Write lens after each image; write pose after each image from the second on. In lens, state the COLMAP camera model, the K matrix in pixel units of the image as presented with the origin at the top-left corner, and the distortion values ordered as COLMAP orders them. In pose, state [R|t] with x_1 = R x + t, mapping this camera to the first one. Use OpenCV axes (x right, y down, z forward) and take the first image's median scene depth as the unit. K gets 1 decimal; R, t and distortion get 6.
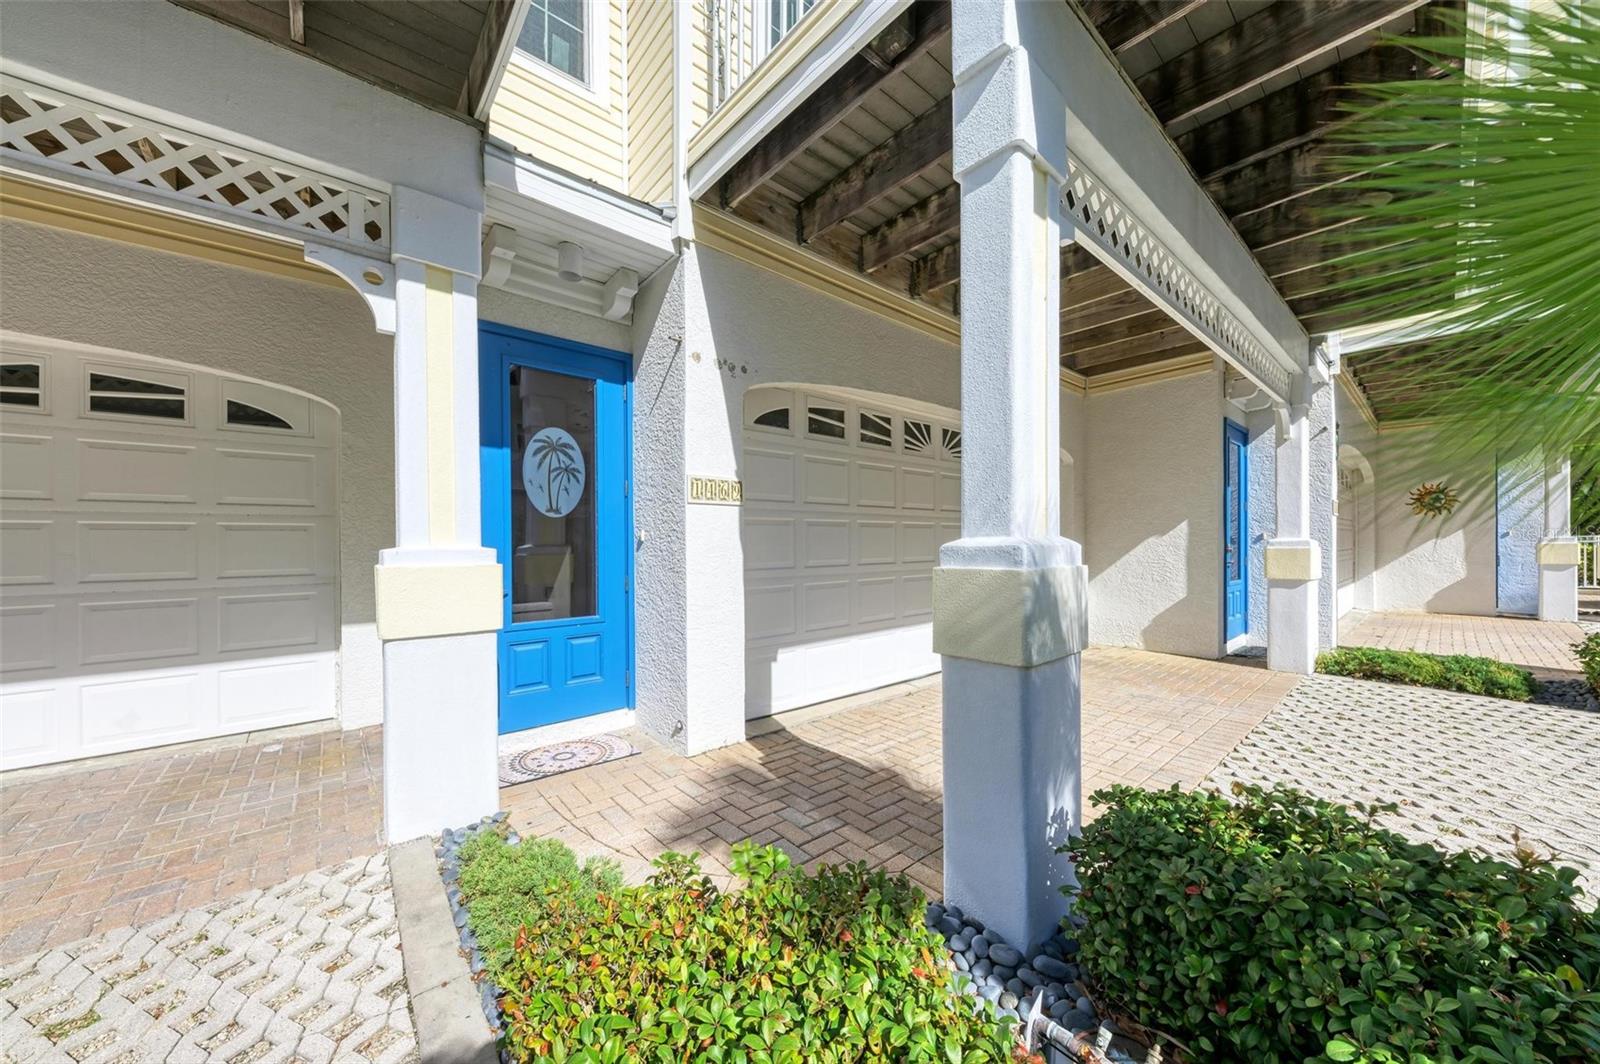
lens RADIAL K [[561.8, 0, 812.4], [0, 561.8, 534.9], [0, 0, 1]] dist [-0.005946, -0.000041]
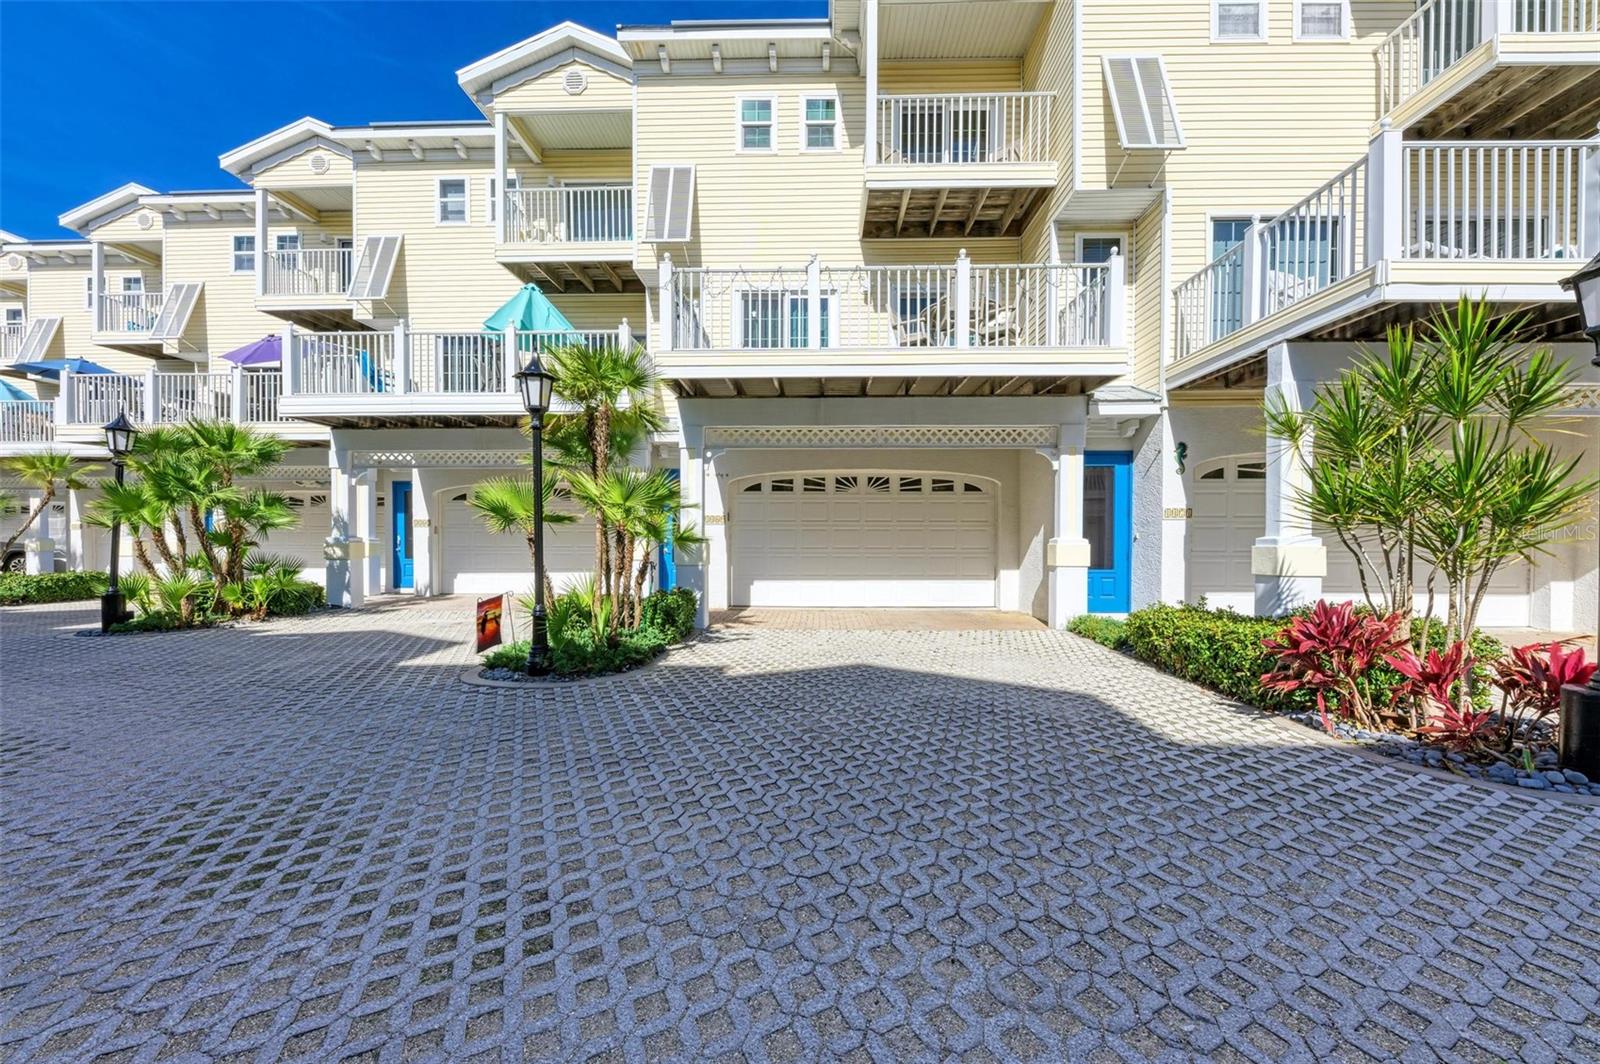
lens RADIAL K [[561.8, 0, 812.4], [0, 561.8, 534.9], [0, 0, 1]] dist [-0.005946, -0.000041]
pose [[0.742872, 0.005697, -0.669409, 0.233545], [-0.003821, 0.999984, 0.004269, -0.000697], [0.669422, -0.000613, 0.742882, -1.615339]]
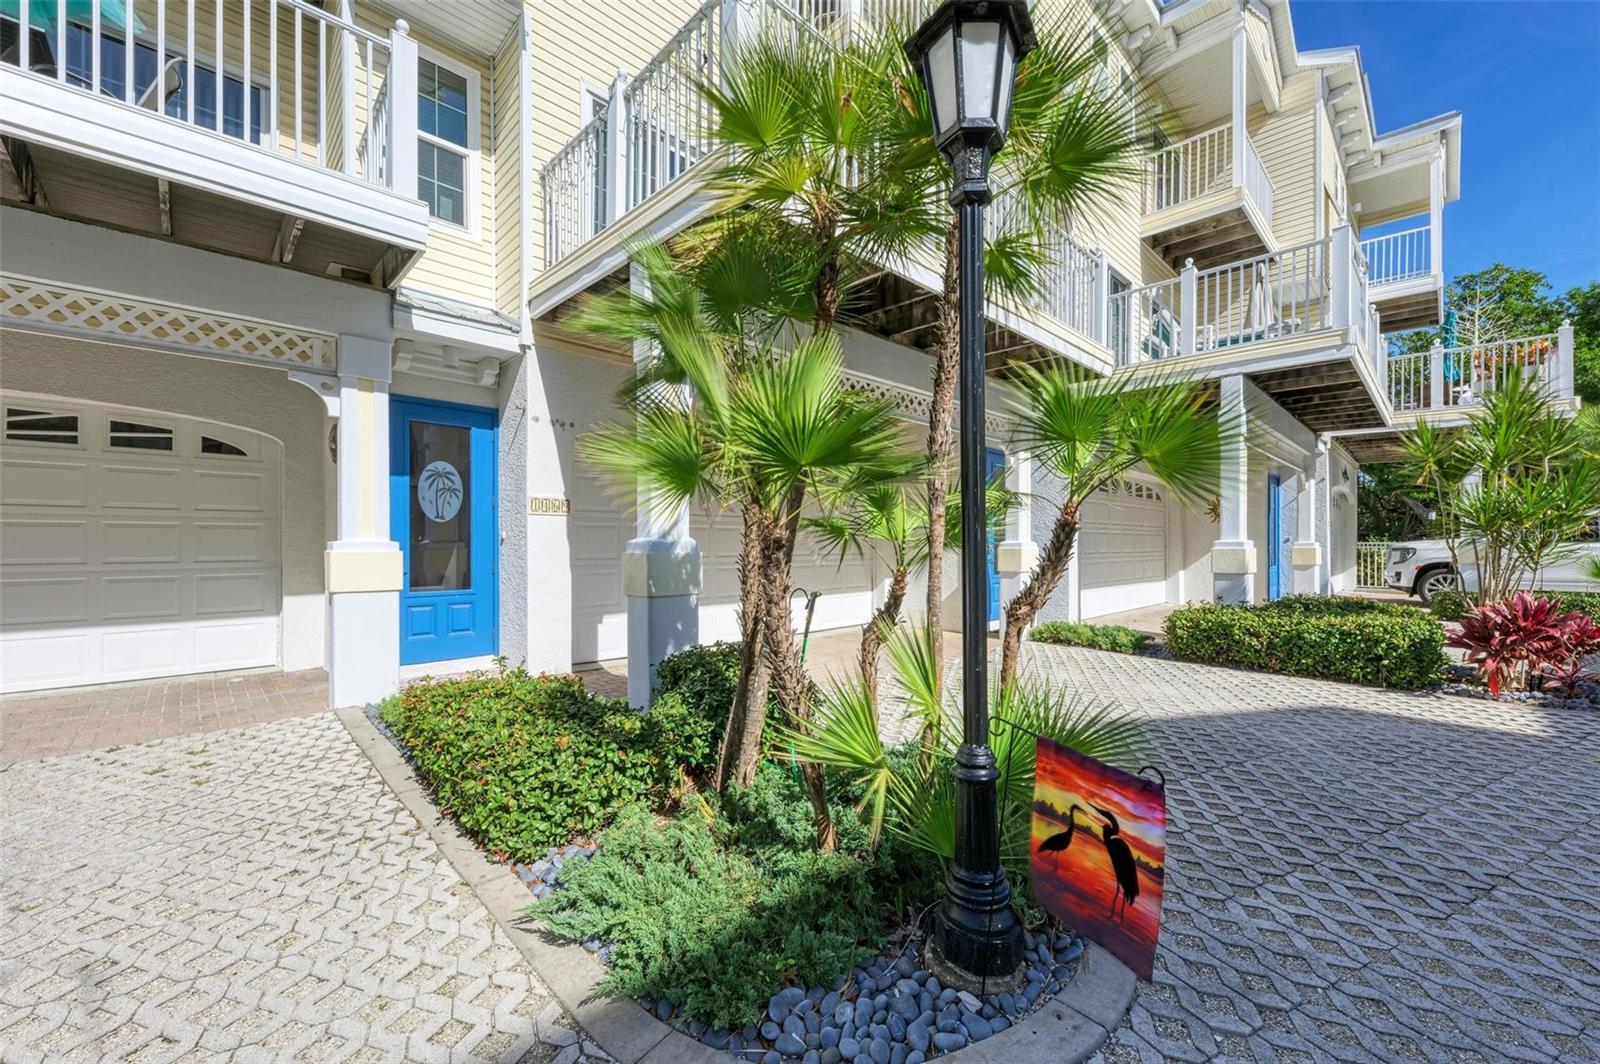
lens RADIAL K [[626.3, 0, 804.8], [0, 626.3, 535.1], [0, 0, 1]] dist [0.000182, -0.000196]
pose [[0.998011, 0.009698, 0.062289, 0.411614], [-0.009850, 0.999949, 0.002121, -0.009961], [-0.062266, -0.002730, 0.998056, -0.734202]]
